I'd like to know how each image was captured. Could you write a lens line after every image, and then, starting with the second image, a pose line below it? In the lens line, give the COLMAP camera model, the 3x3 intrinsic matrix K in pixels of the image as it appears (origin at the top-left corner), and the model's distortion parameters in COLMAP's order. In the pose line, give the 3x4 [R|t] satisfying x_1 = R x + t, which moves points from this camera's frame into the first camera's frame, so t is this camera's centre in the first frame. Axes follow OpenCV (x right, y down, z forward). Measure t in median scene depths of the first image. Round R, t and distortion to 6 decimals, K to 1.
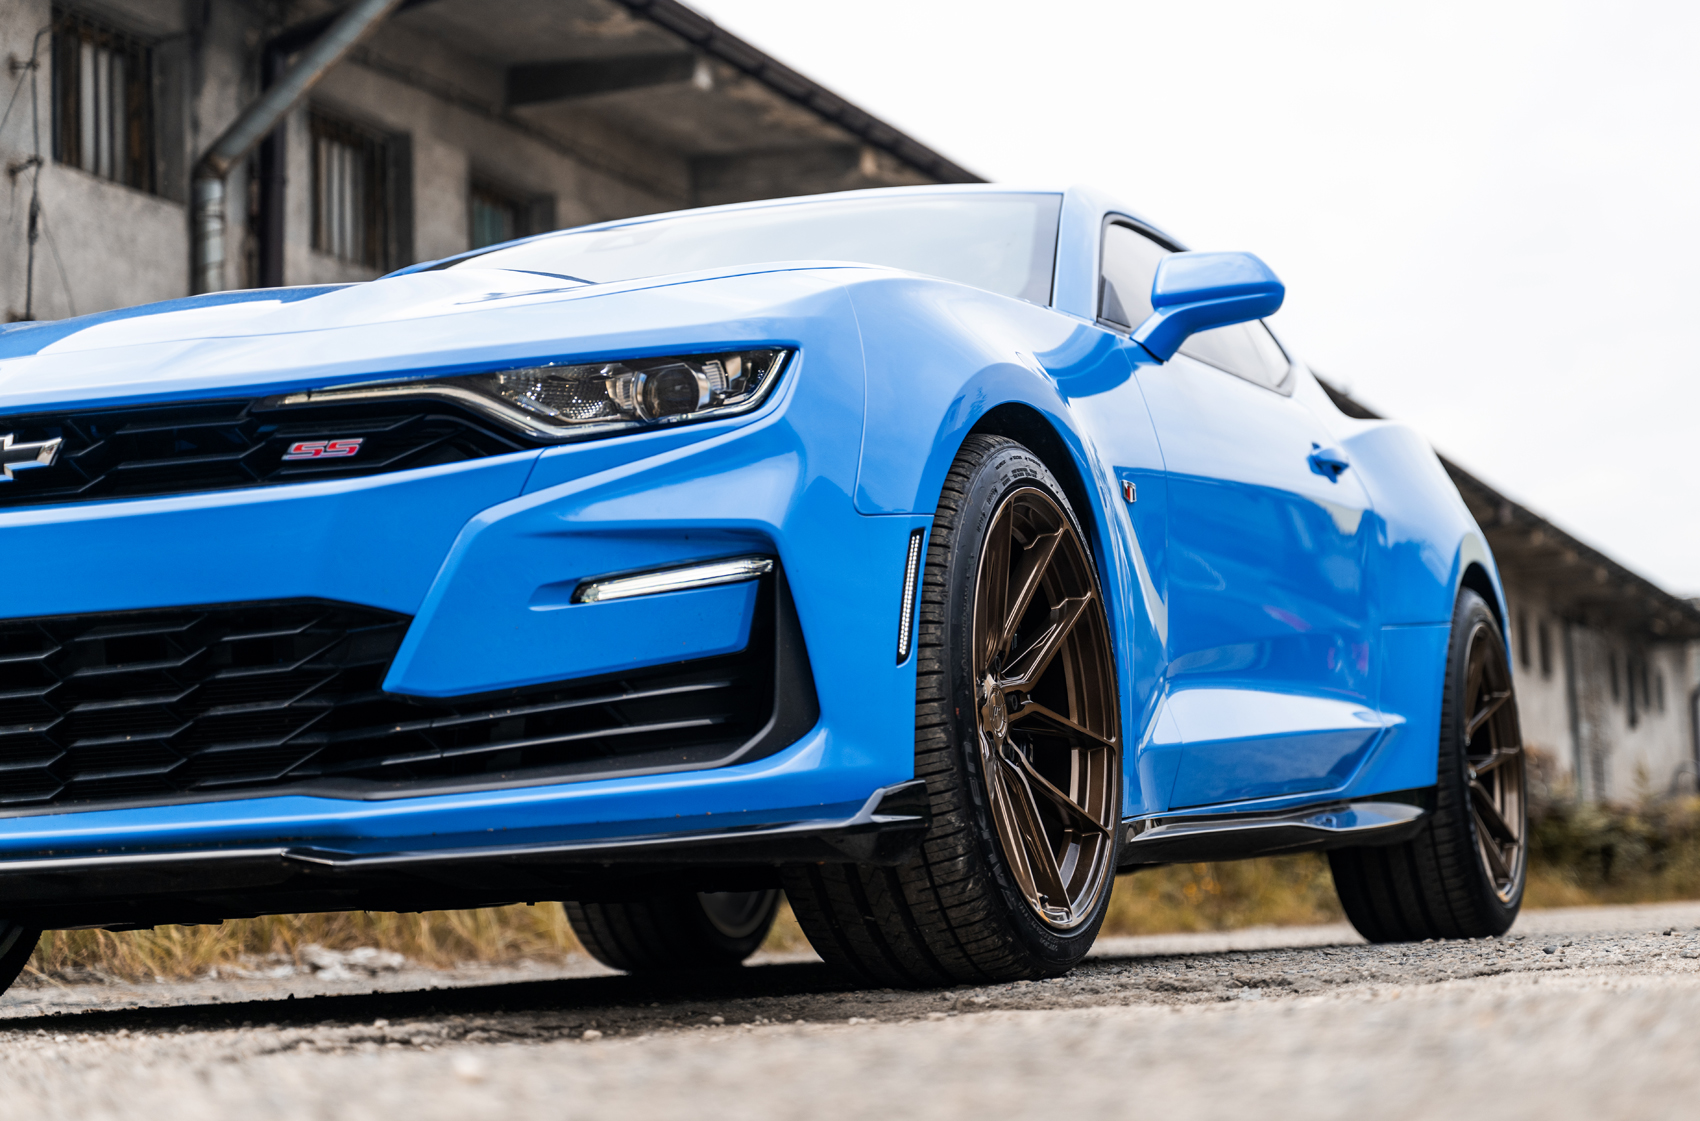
lens RADIAL K [[3514.9, 0, 850.0], [0, 3514.9, 560.5], [0, 0, 1]] dist [0.023170, 0.069815]
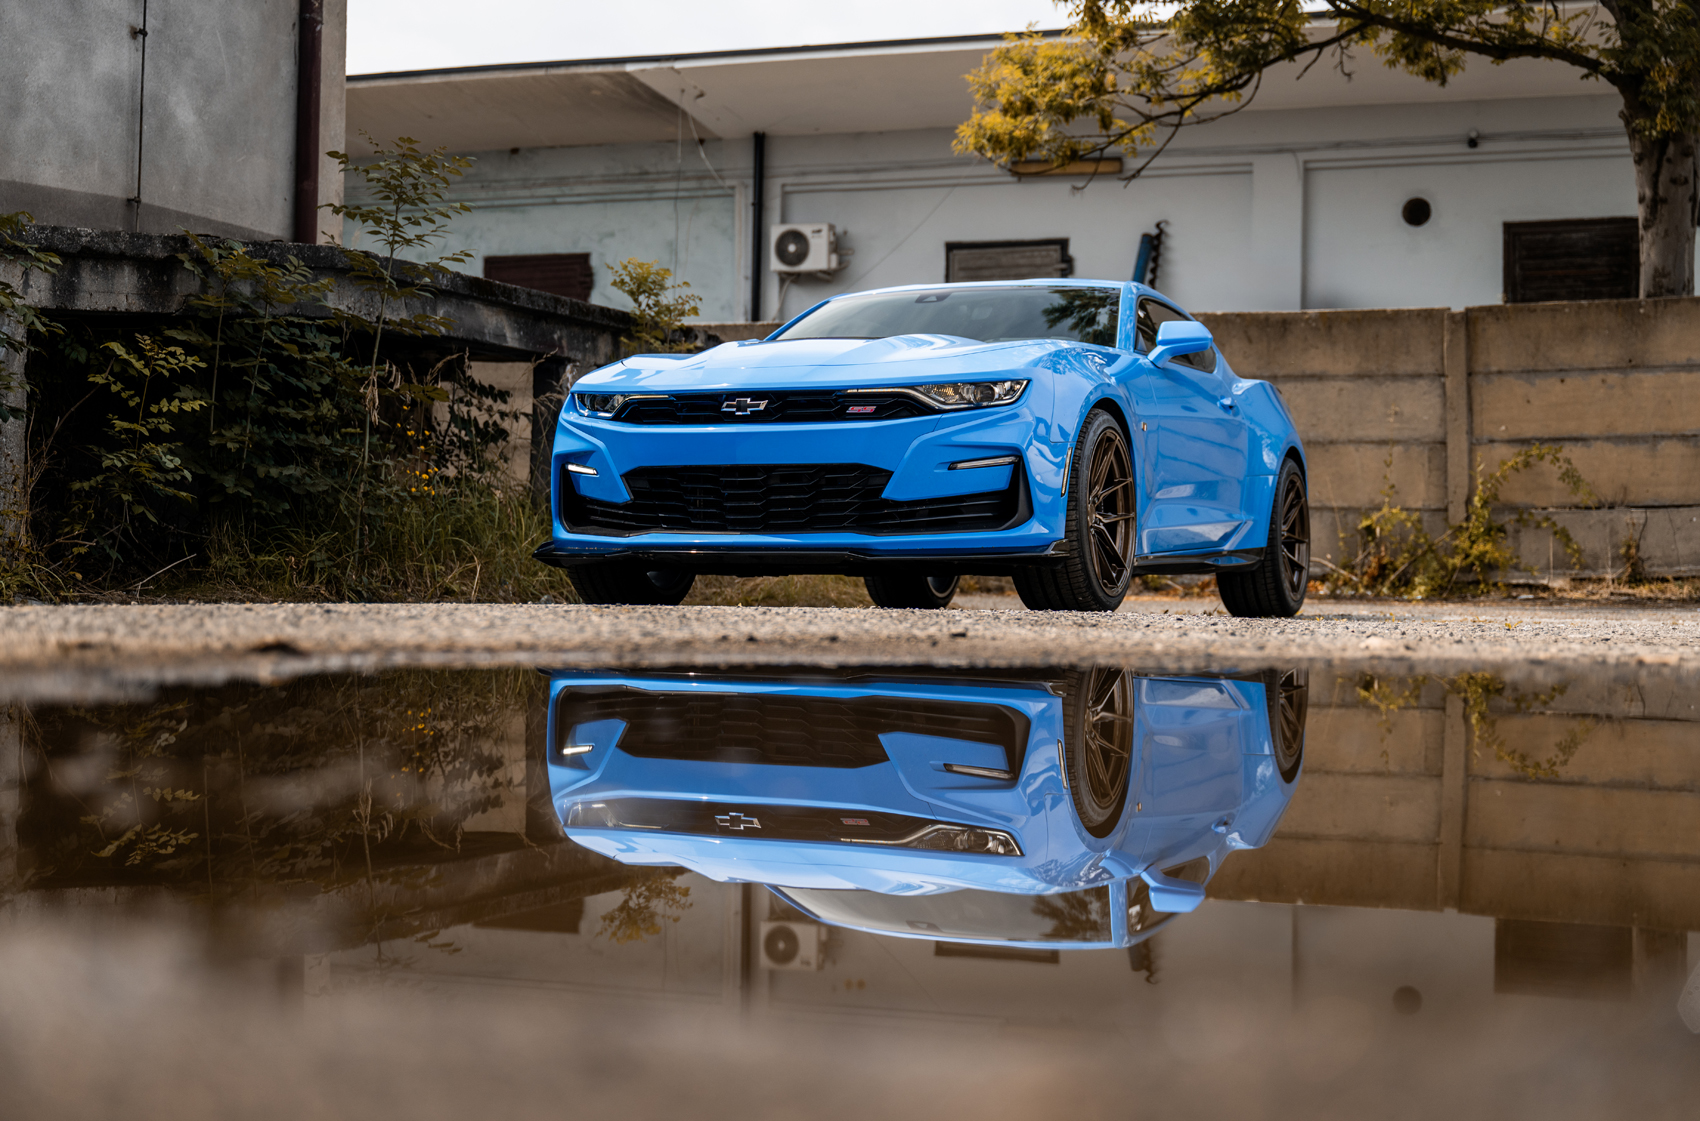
lens RADIAL K [[2379.4, 0, 849.6], [0, 2379.4, 581.6], [0, 0, 1]] dist [0.000584, -0.008793]
pose [[0.998253, 0.055118, -0.021294, -0.108835], [-0.052932, 0.994324, 0.092287, -0.067917], [0.026260, -0.090999, 0.995505, -0.871945]]
